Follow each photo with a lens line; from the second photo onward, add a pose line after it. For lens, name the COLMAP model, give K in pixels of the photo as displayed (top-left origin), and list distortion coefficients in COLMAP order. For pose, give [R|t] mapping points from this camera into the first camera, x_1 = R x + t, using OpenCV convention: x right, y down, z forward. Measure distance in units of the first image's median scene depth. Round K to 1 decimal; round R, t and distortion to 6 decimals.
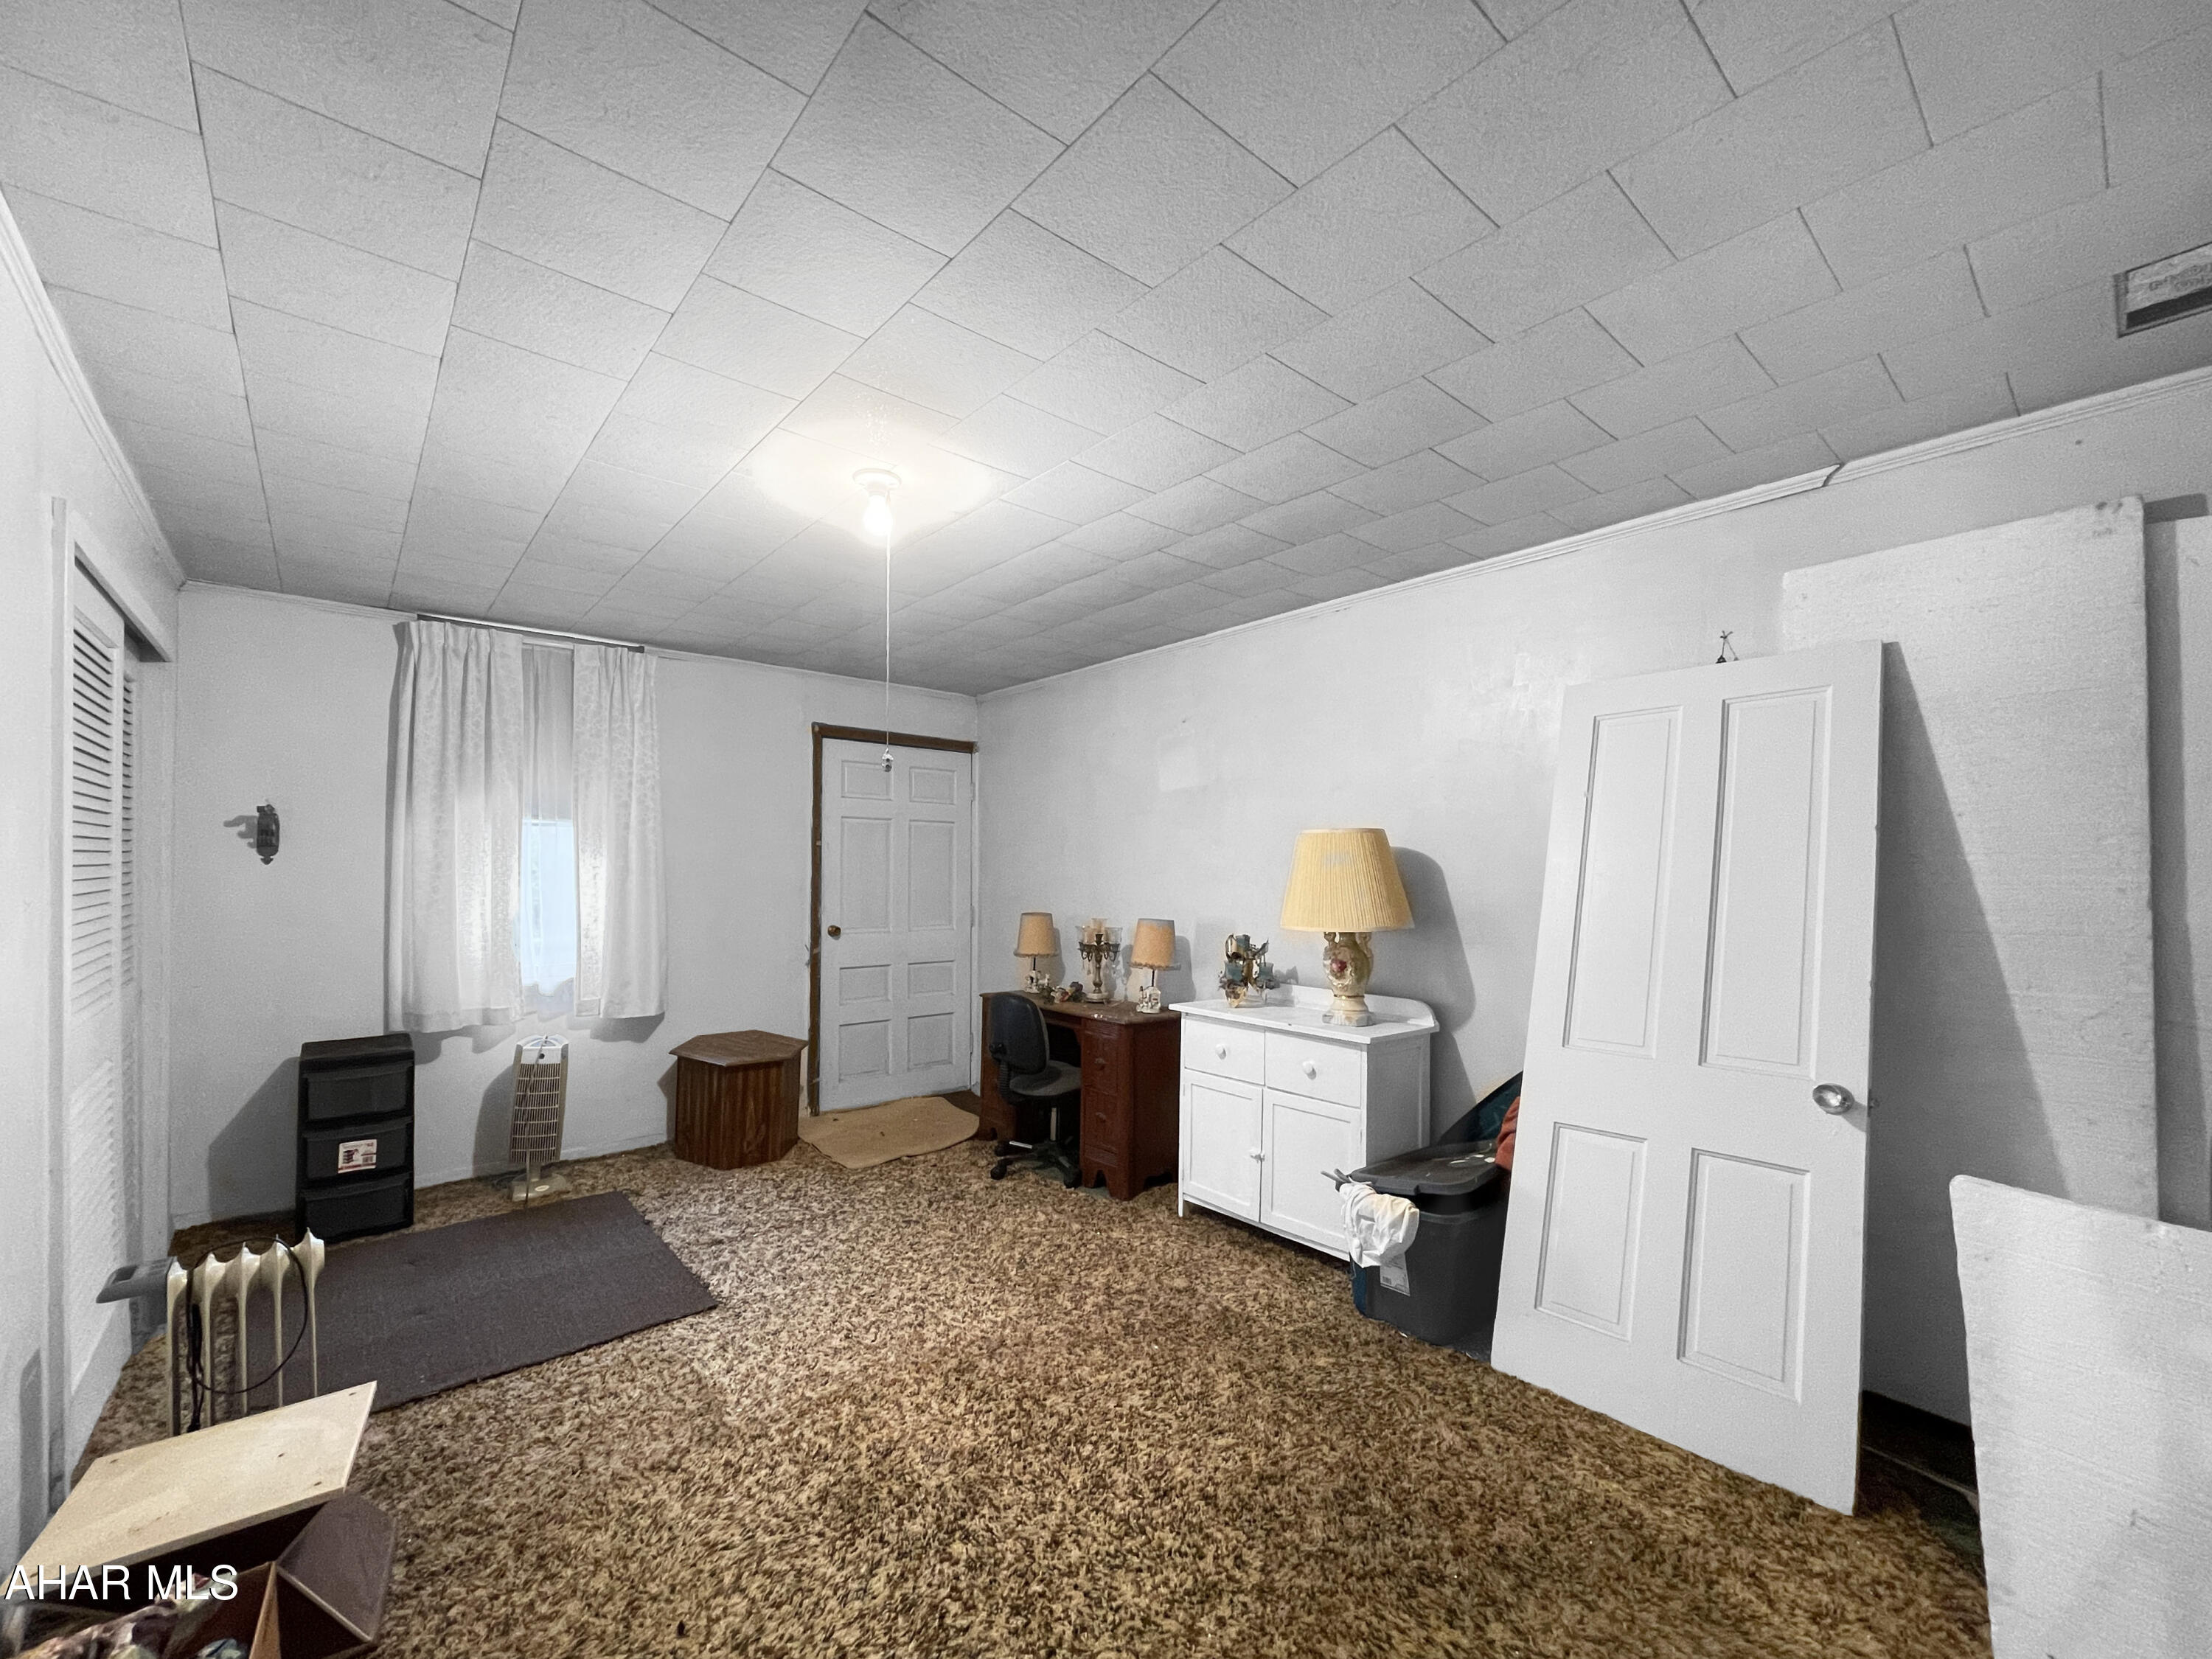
lens RADIAL K [[907.8, 0, 1107.3], [0, 907.8, 835.7], [0, 0, 1]] dist [-0.003227, -0.000437]
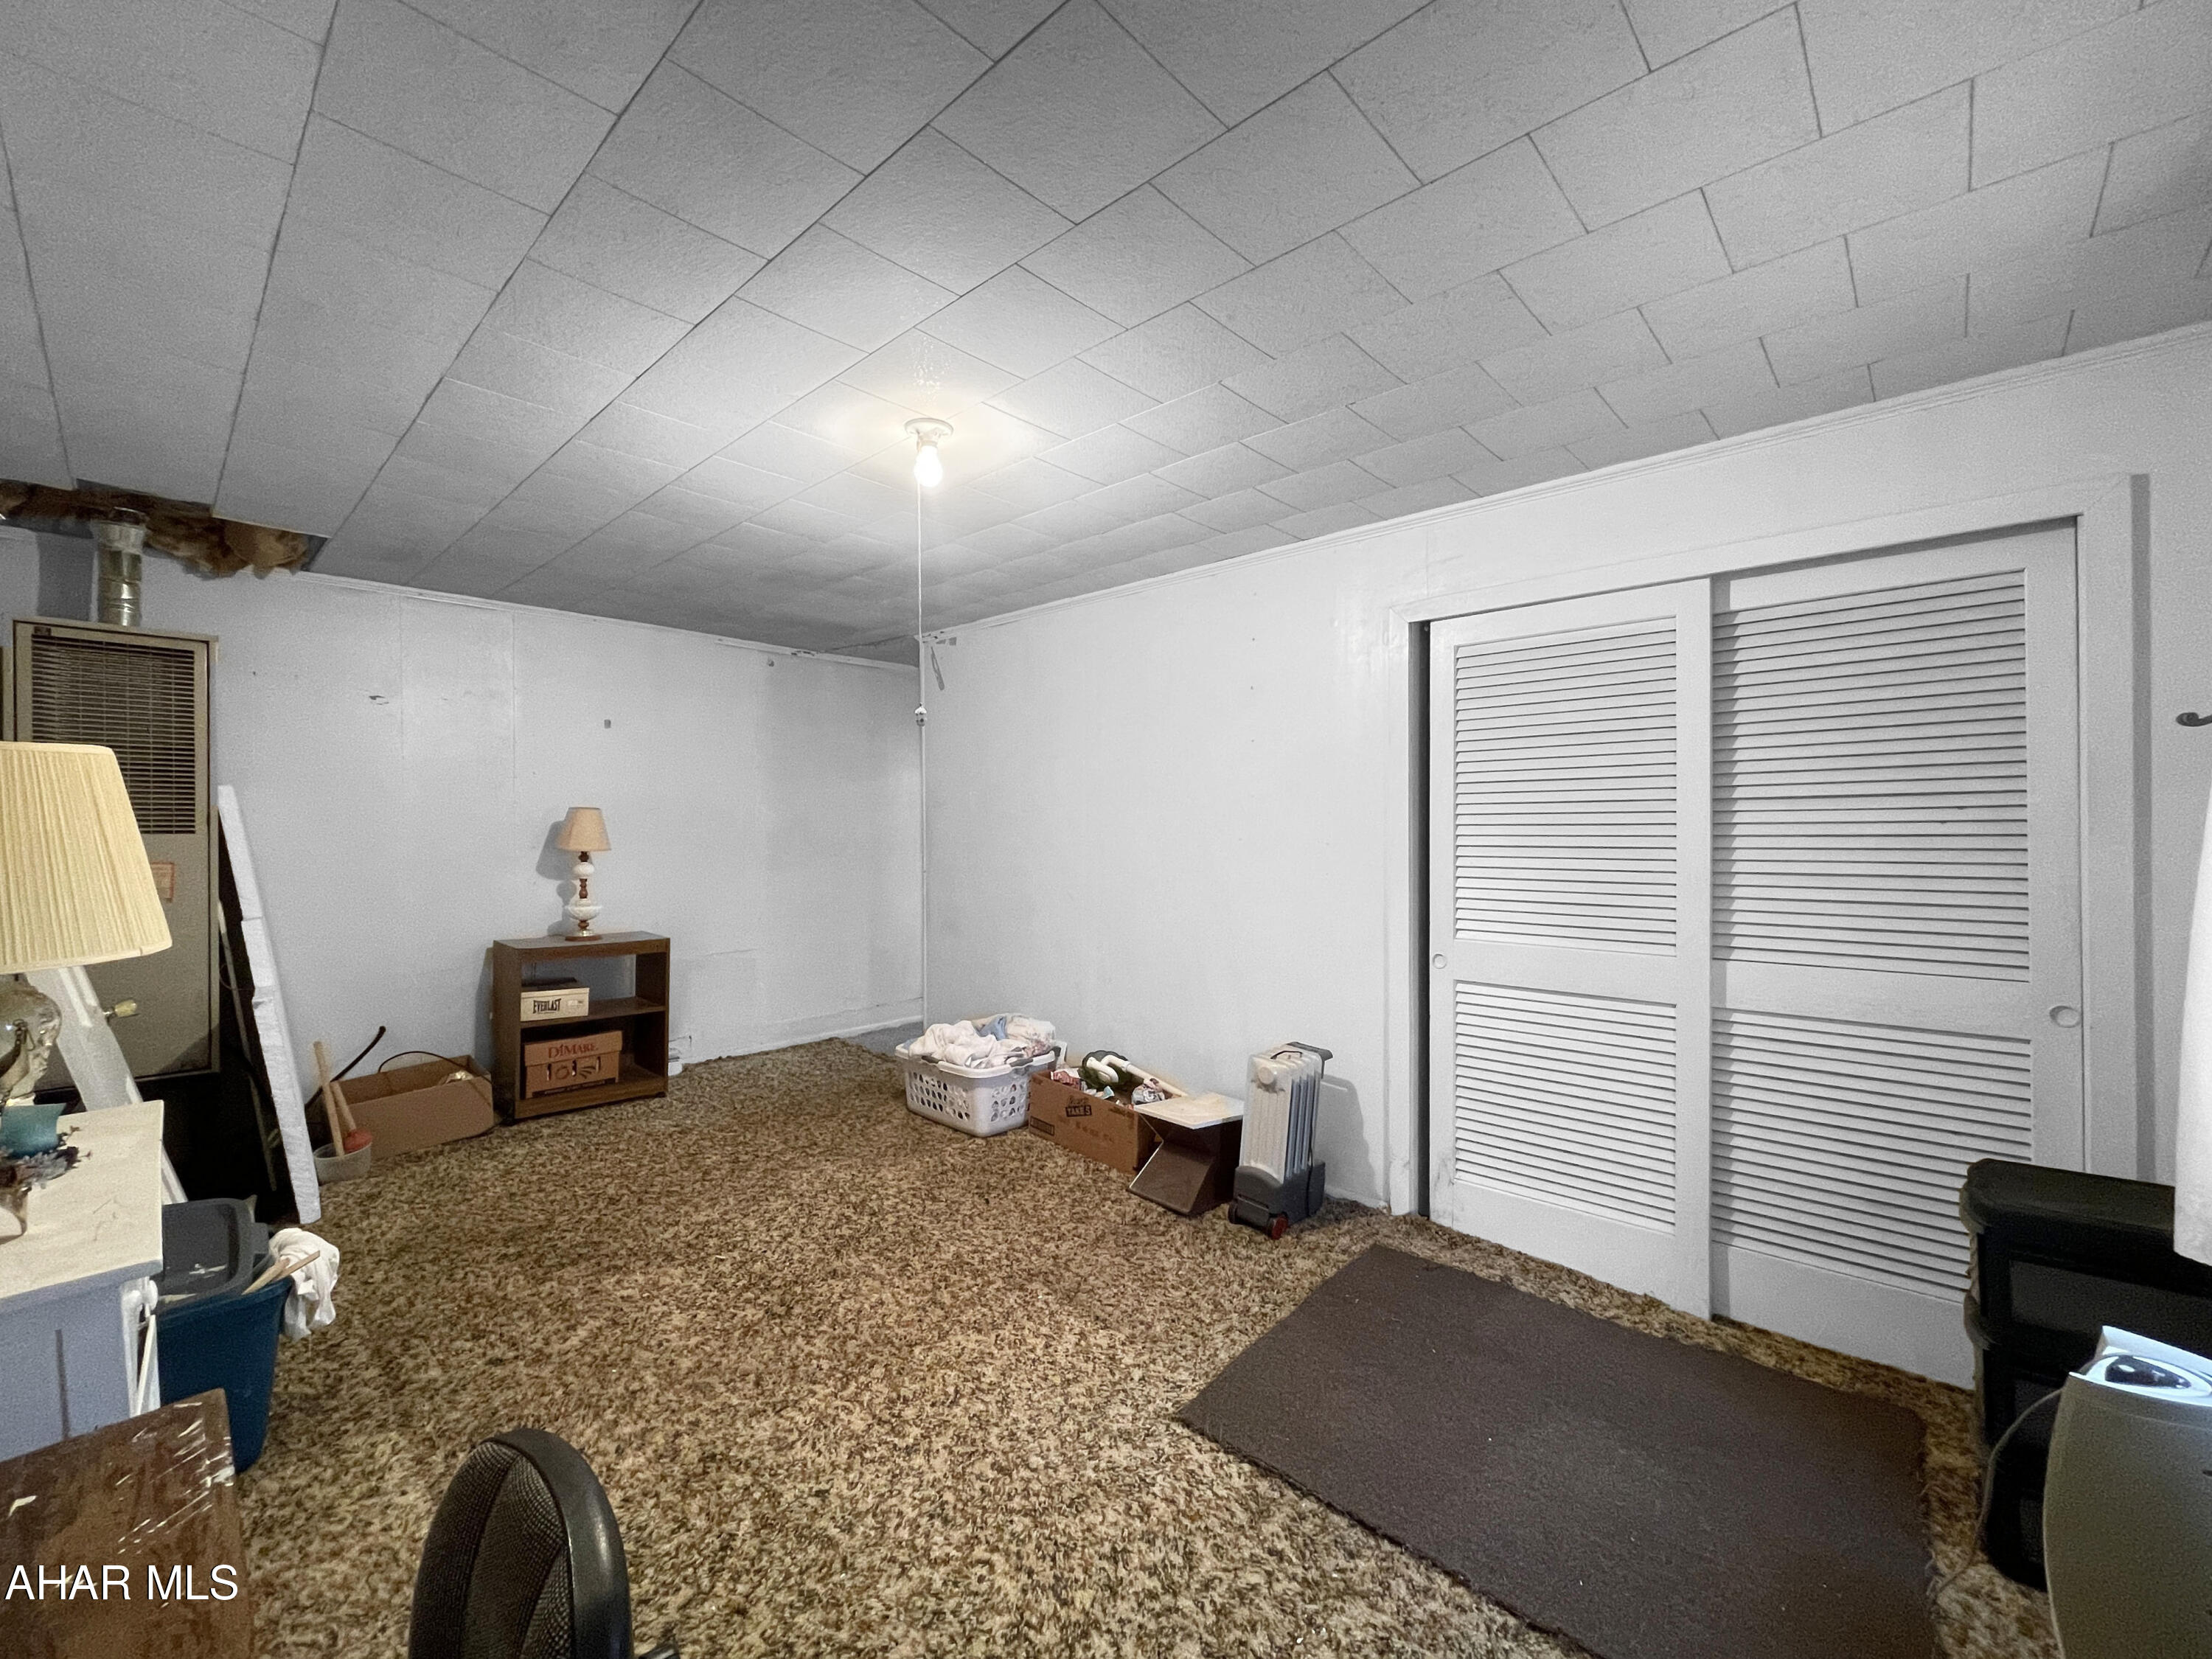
lens RADIAL K [[907.8, 0, 1105.2], [0, 907.8, 824.0], [0, 0, 1]] dist [-0.003227, -0.000437]
pose [[-0.994110, 0.006489, -0.108184, -0.309515], [0.009284, 0.999635, -0.025355, 0.055566], [0.107980, -0.026210, -0.993807, 1.827359]]
